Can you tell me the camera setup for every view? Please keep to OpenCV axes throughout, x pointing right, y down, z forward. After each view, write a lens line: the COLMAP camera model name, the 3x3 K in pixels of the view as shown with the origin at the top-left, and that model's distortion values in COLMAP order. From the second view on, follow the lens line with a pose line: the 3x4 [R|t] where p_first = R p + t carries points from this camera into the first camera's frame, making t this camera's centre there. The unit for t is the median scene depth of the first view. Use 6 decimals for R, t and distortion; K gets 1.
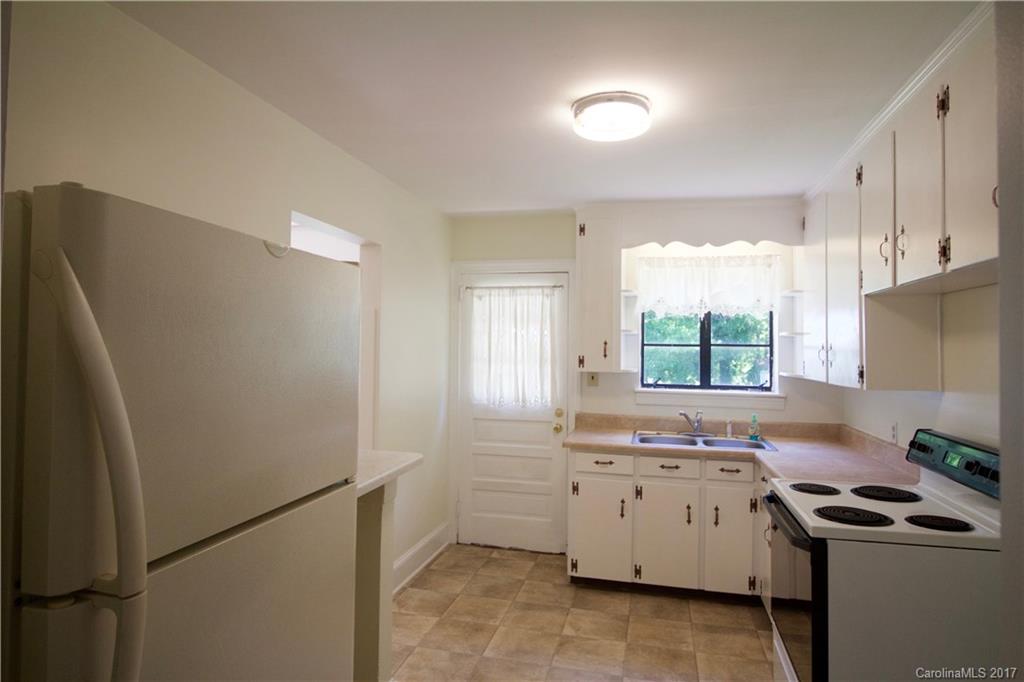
lens RADIAL K [[613.3, 0, 510.7], [0, 613.3, 340.0], [0, 0, 1]] dist [0.001689, 0.000006]
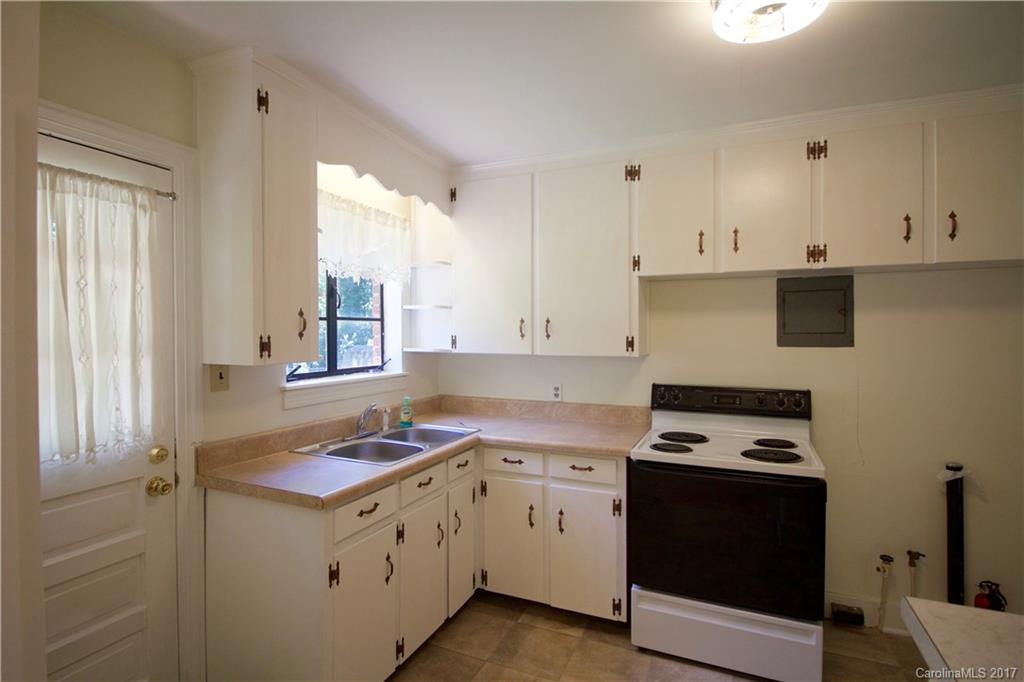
lens RADIAL K [[516.2, 0, 510.7], [0, 516.2, 337.3], [0, 0, 1]] dist [-0.005599, -0.000521]
pose [[0.180076, -0.025905, 0.983312, -0.282952], [-0.009638, 0.999559, 0.028098, 0.011635], [-0.983606, -0.014537, 0.179746, 0.677375]]
